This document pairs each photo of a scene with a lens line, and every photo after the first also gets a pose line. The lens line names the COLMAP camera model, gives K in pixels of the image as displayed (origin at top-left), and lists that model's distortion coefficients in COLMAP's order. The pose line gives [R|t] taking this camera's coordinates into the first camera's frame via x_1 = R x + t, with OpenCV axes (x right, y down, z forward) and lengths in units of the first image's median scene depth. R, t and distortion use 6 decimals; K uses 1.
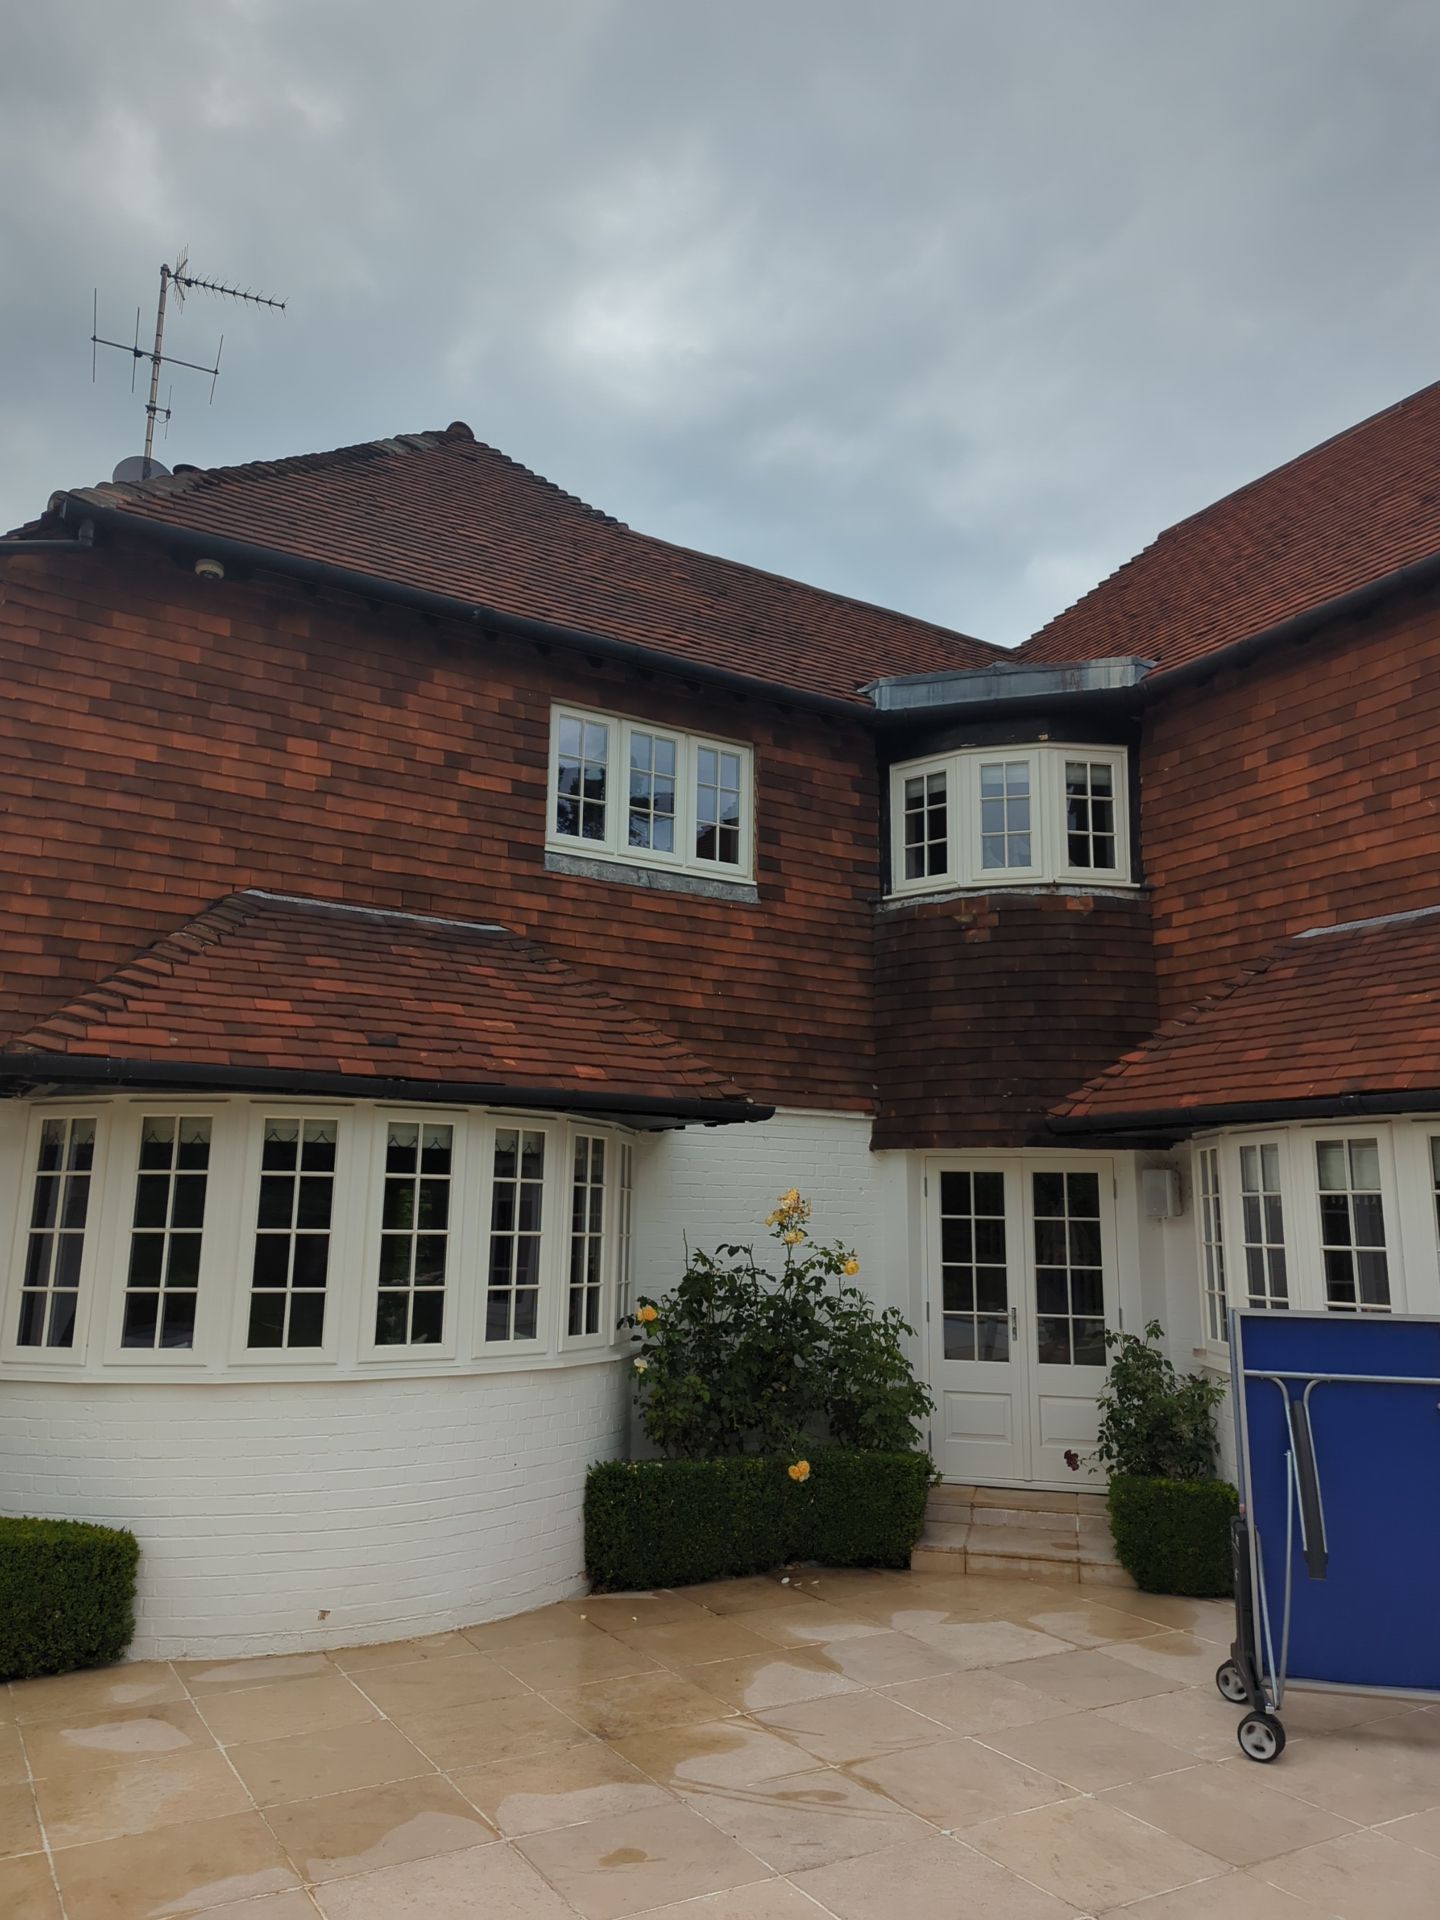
lens RADIAL K [[1343.7, 0, 719.1], [0, 1343.7, 970.2], [0, 0, 1]] dist [0.065746, -0.052481]
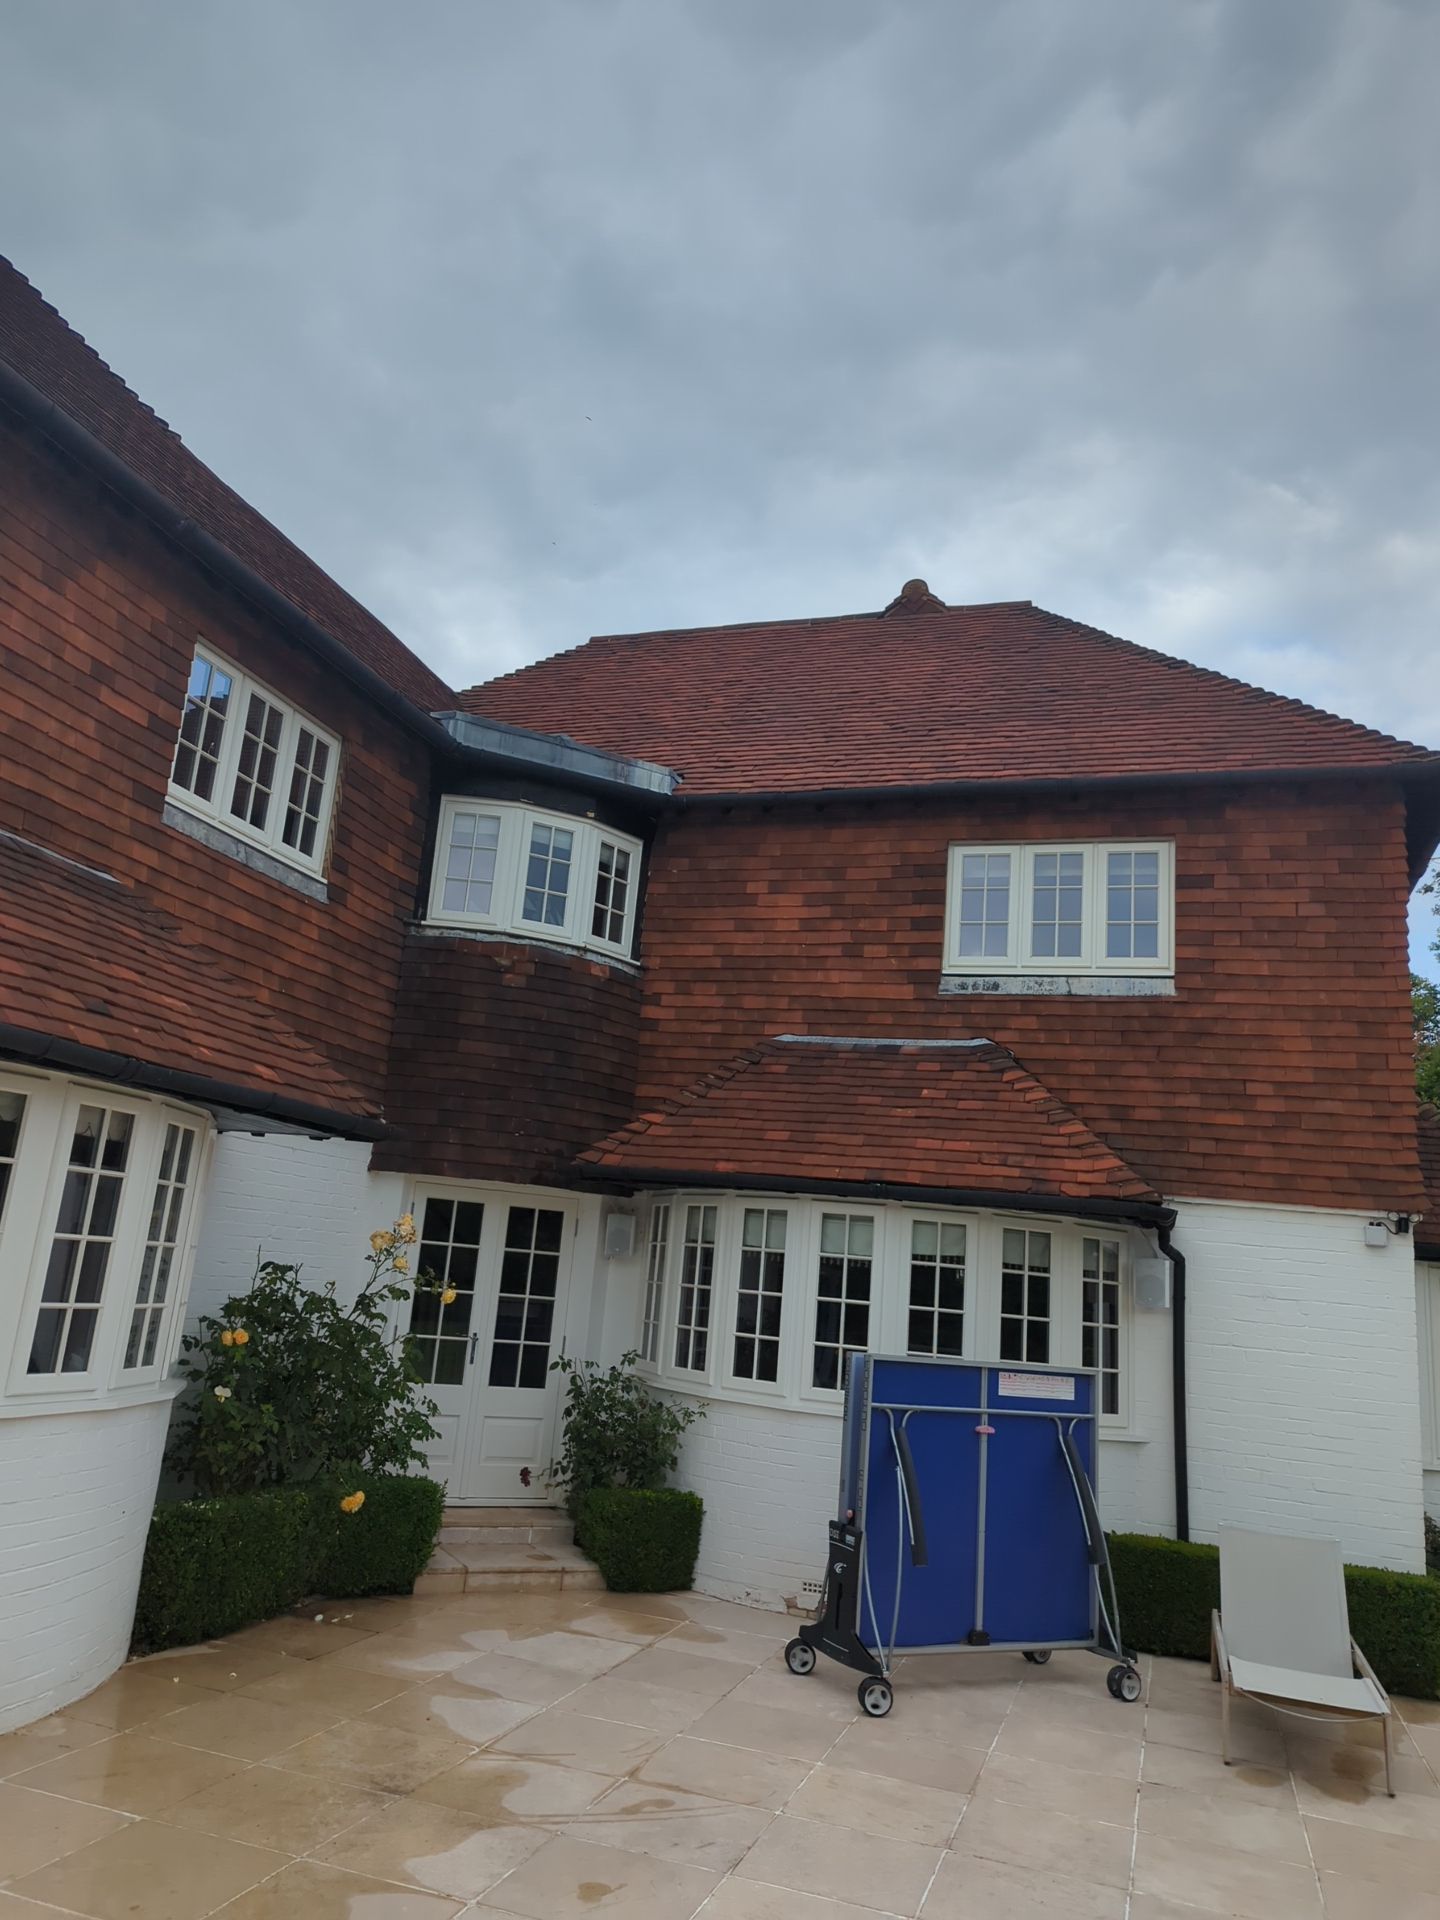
lens RADIAL K [[1343.7, 0, 688.9], [0, 1343.7, 945.4], [0, 0, 1]] dist [0.065746, -0.052481]
pose [[0.759985, 0.206355, 0.616311, -0.433721], [-0.196008, 0.976878, -0.085379, 0.013065], [-0.619680, -0.055915, 0.782861, 0.100424]]
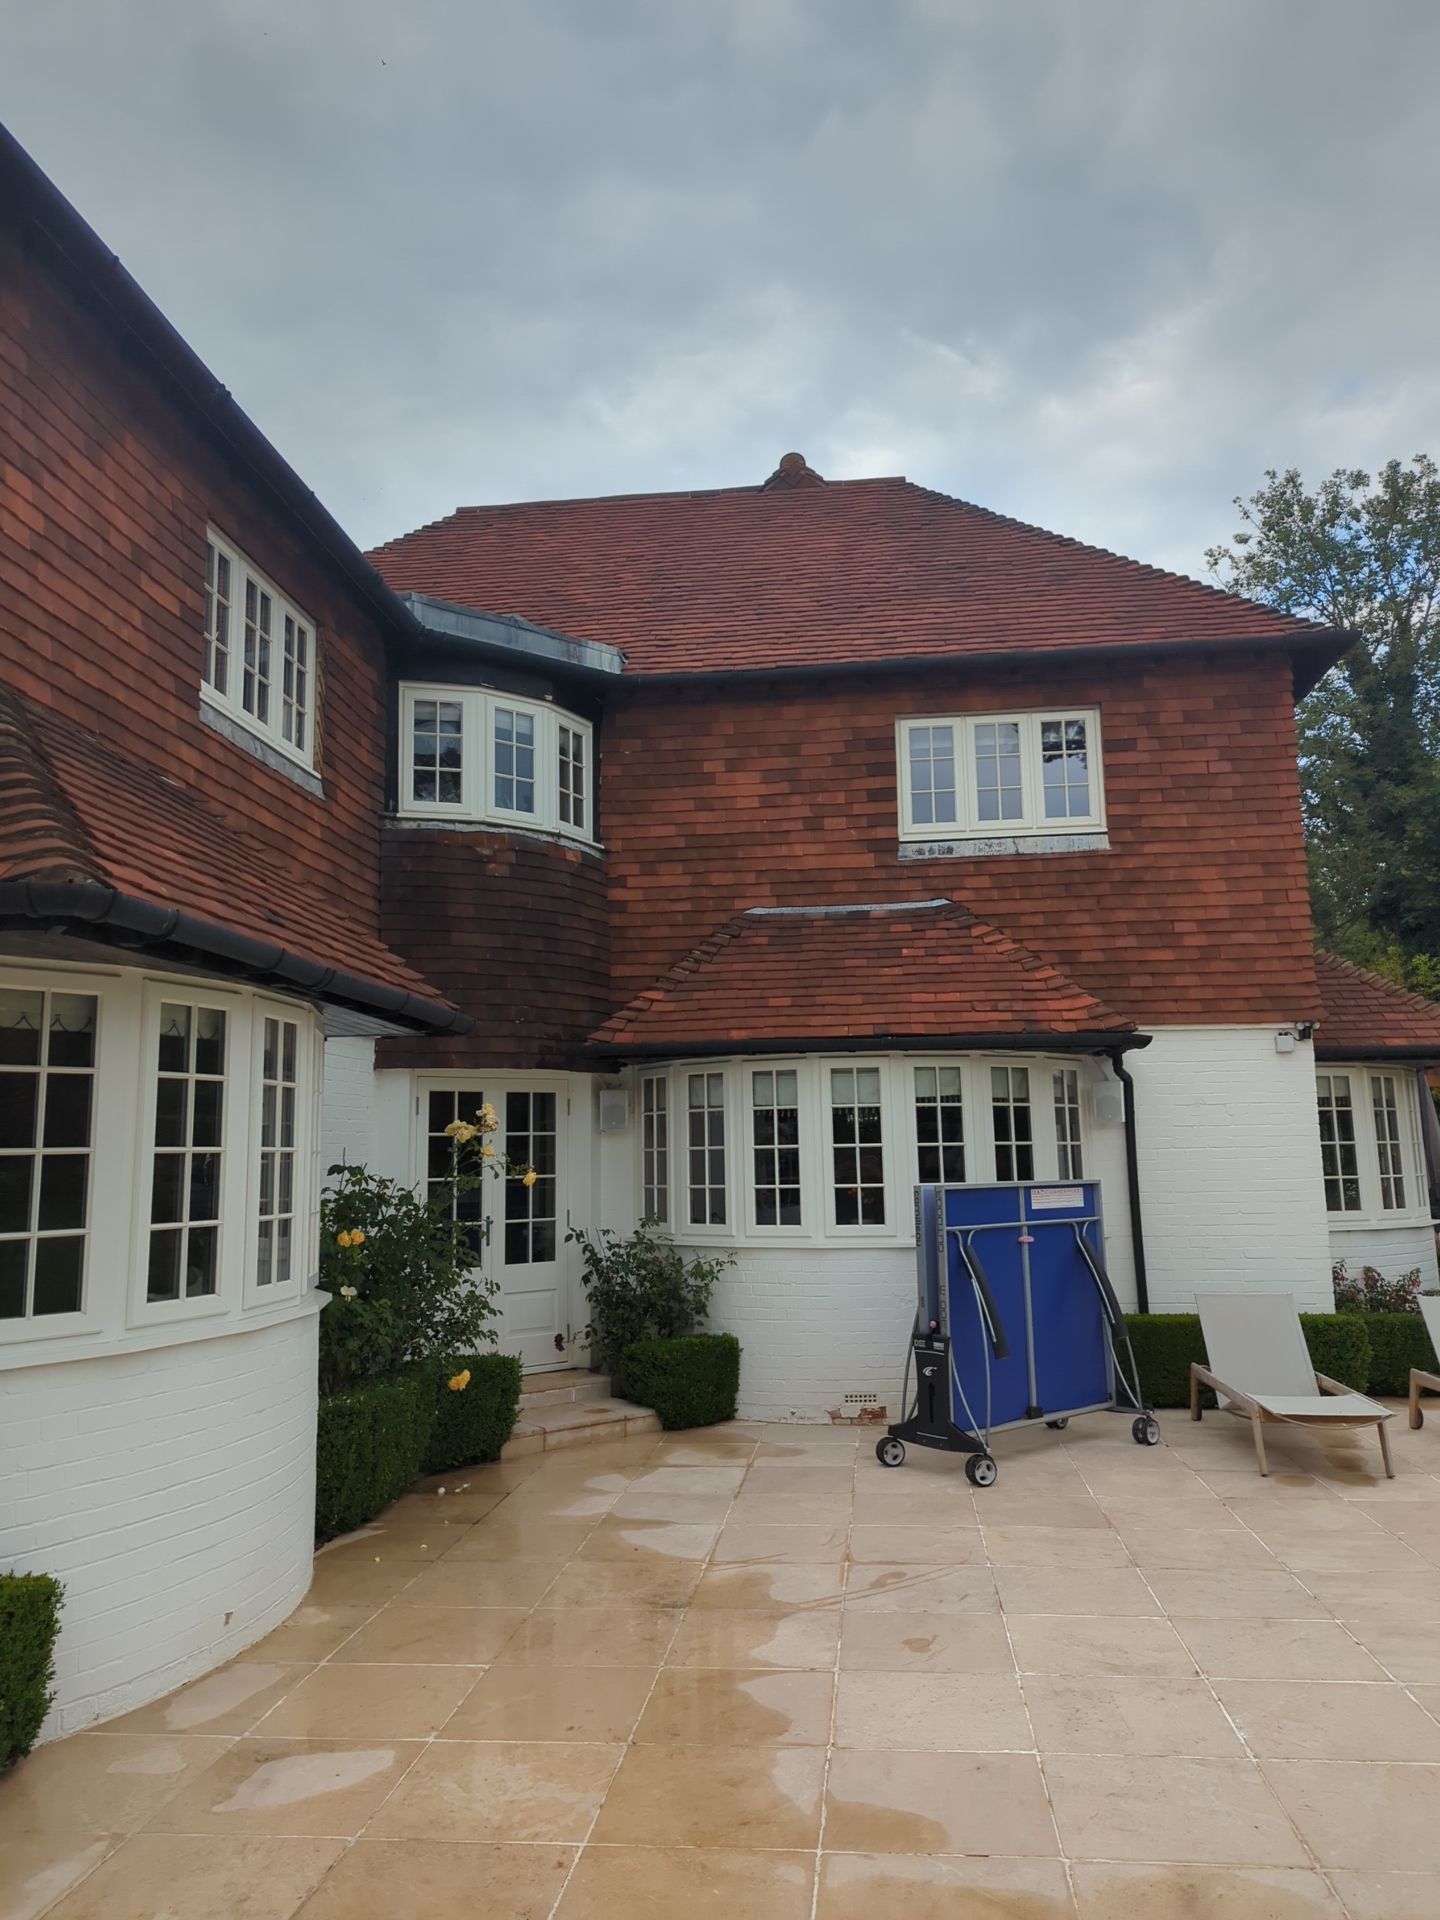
lens RADIAL K [[1343.7, 0, 730.1], [0, 1343.7, 959.0], [0, 0, 1]] dist [0.065746, -0.052481]
pose [[0.599687, 0.092778, 0.794839, -0.636733], [-0.123873, 0.992047, -0.022338, 0.053695], [-0.790589, -0.085064, 0.606410, 0.247751]]
